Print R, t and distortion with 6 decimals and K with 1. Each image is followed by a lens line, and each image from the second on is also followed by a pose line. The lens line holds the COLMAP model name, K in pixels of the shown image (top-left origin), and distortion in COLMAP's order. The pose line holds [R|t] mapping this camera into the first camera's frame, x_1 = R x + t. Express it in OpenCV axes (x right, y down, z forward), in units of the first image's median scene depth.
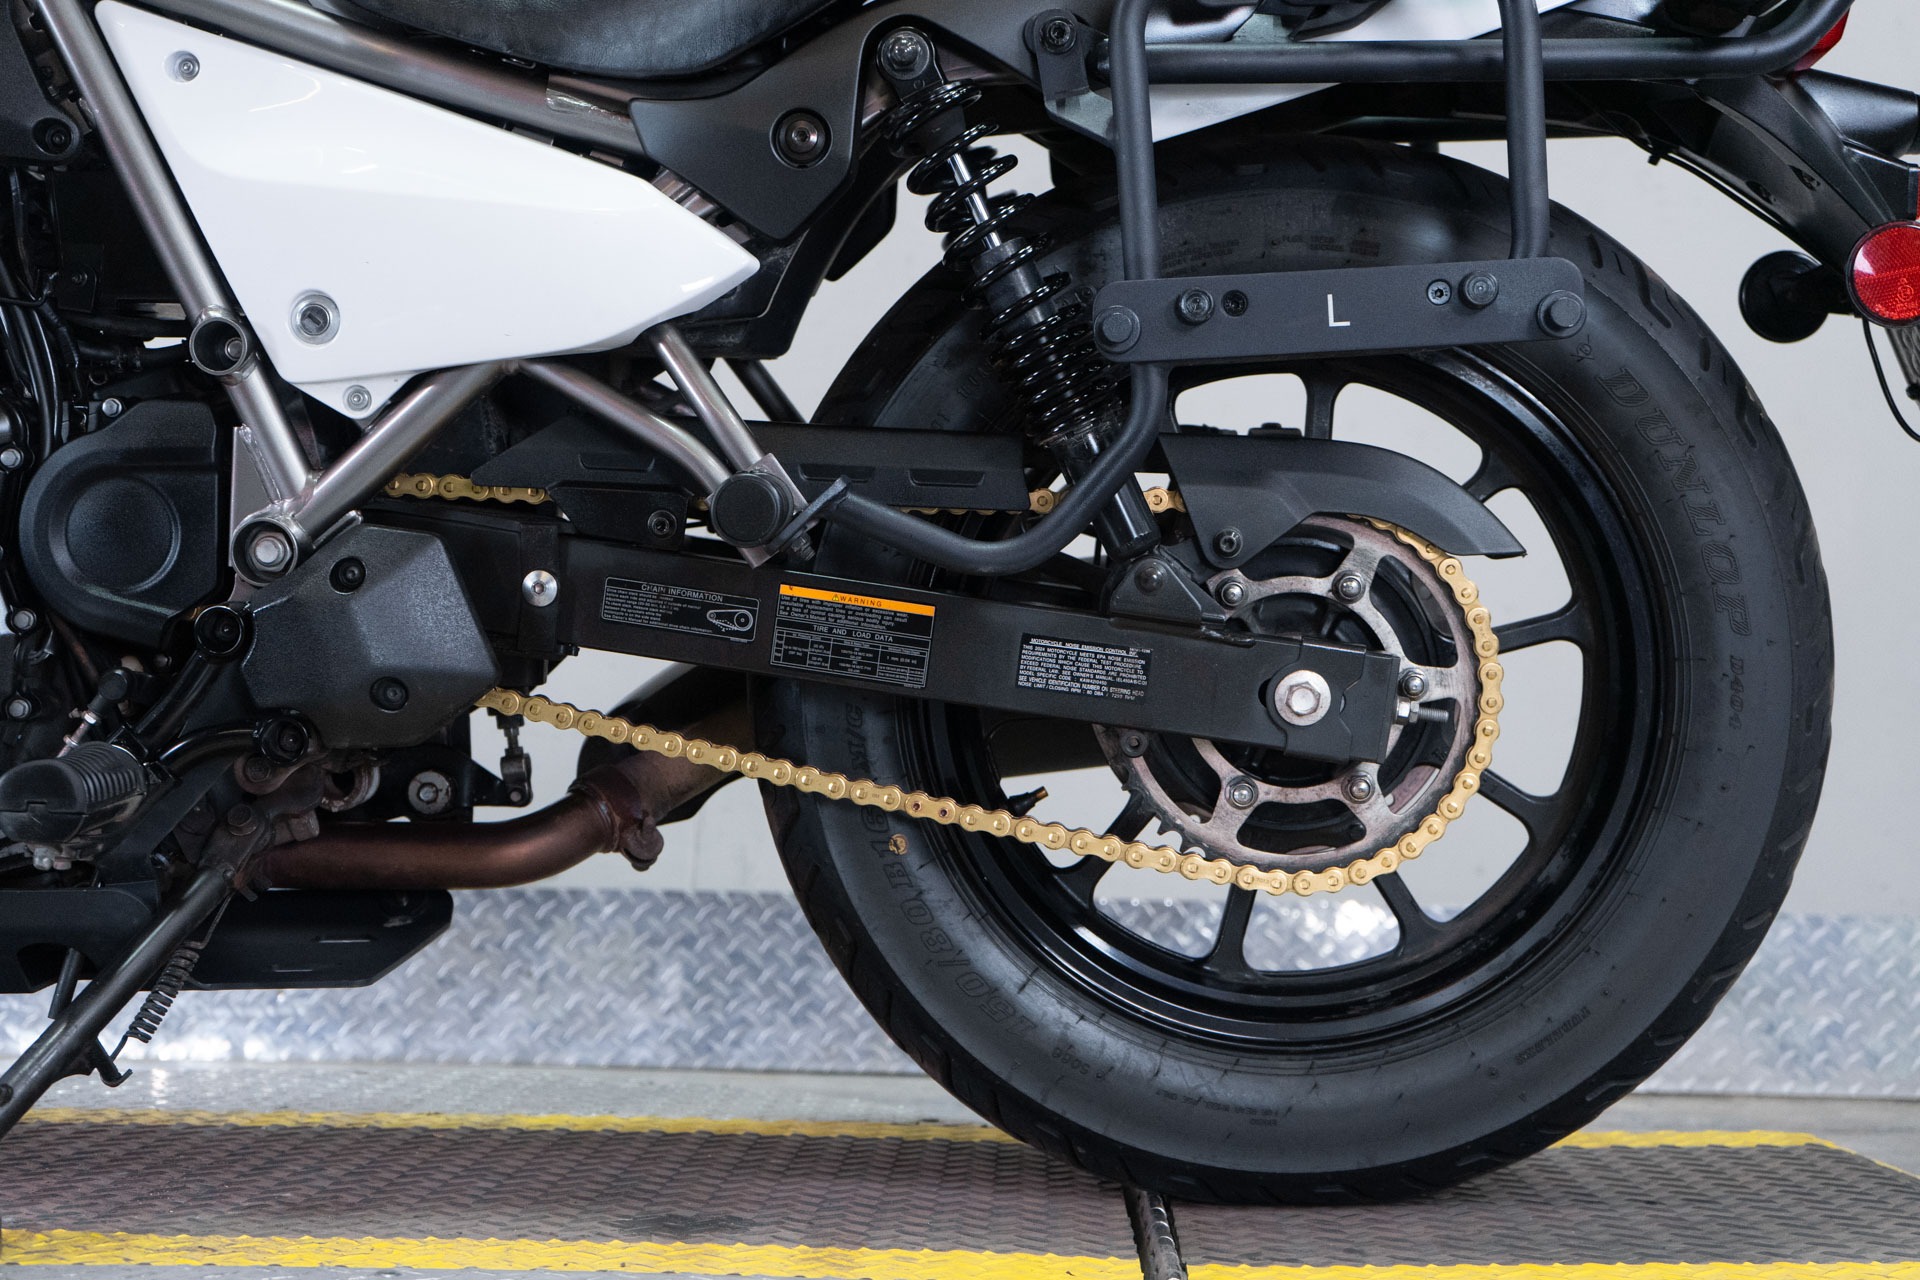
lens RADIAL K [[2711.9, 0, 960.0], [0, 2711.9, 640.0], [0, 0, 1]] dist [0.009451, 0.045277]
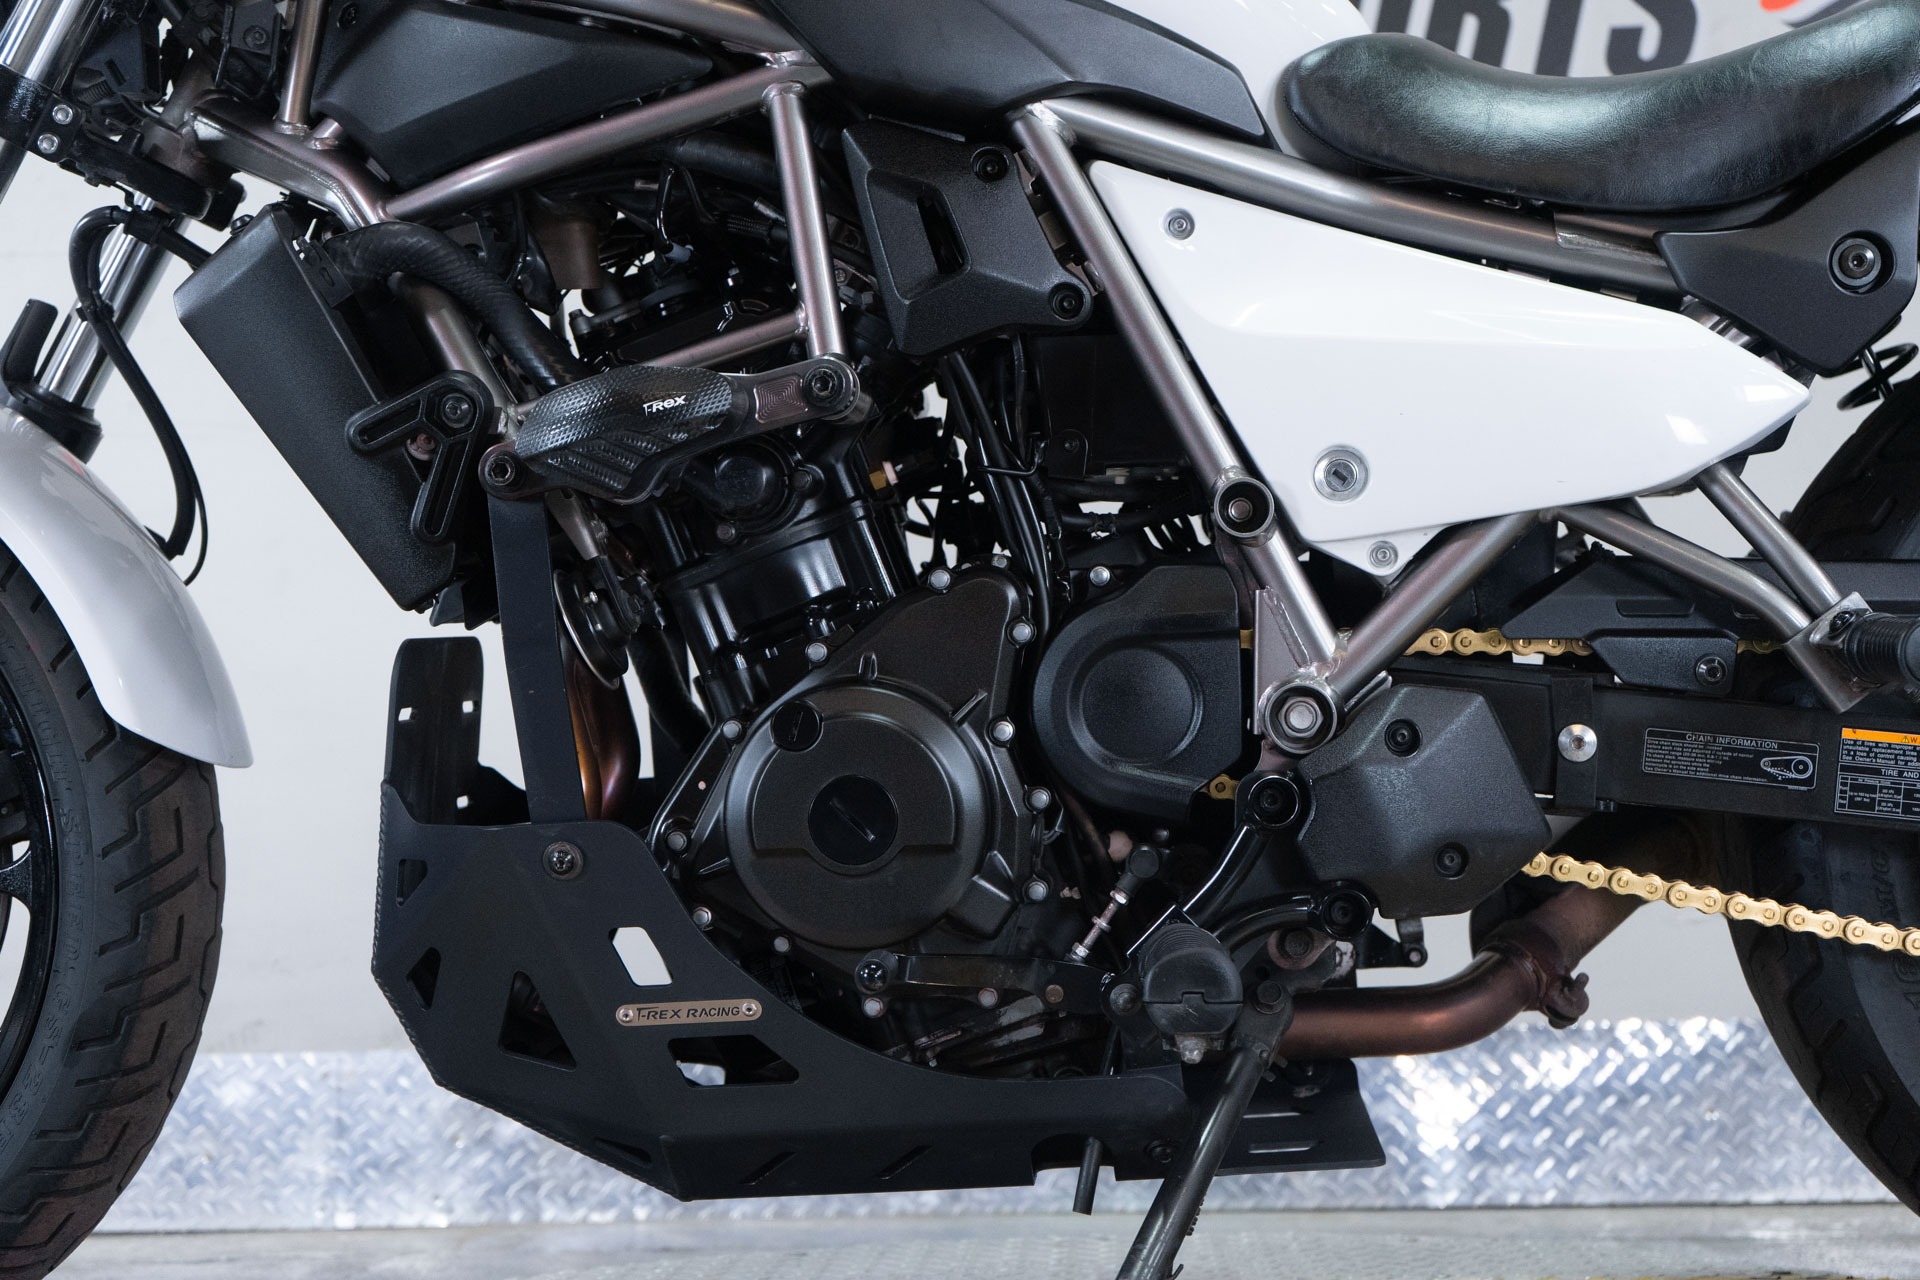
lens RADIAL K [[2554.1, 0, 960.0], [0, 2554.1, 640.0], [0, 0, 1]] dist [0.041044, 0.015871]
pose [[0.998794, -0.045154, -0.019295, -0.354677], [0.044156, 0.997807, -0.049318, -0.020383], [0.021480, 0.048407, 0.998597, 0.087719]]
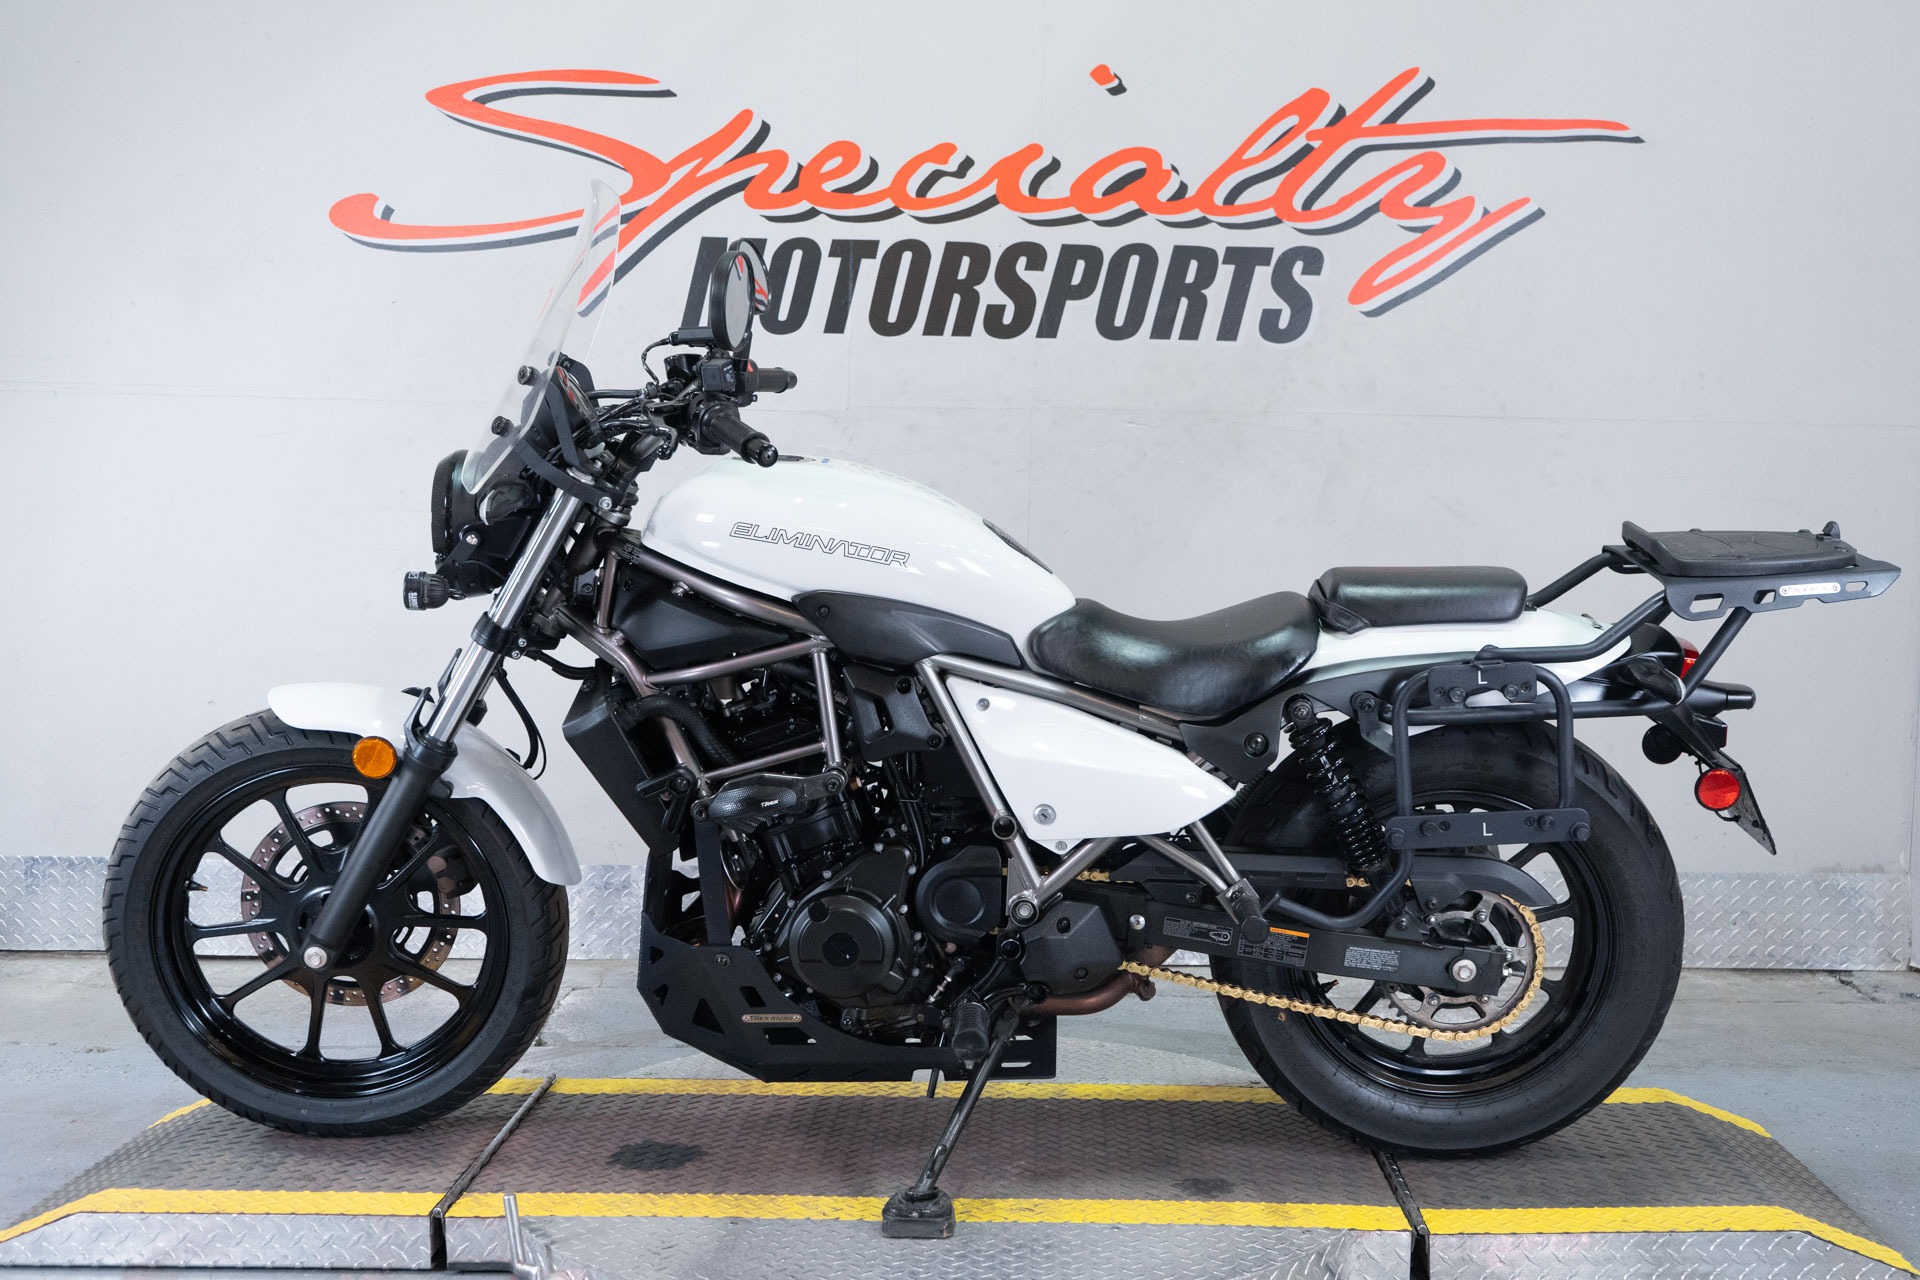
lens RADIAL K [[2124.6, 0, 960.0], [0, 2124.6, 640.0], [0, 0, 1]] dist [0.012985, -0.009675]
pose [[0.999888, -0.014864, 0.001804, -0.308729], [0.014514, 0.991767, 0.127229, -0.499427], [-0.003681, -0.127189, 0.991872, -0.799577]]
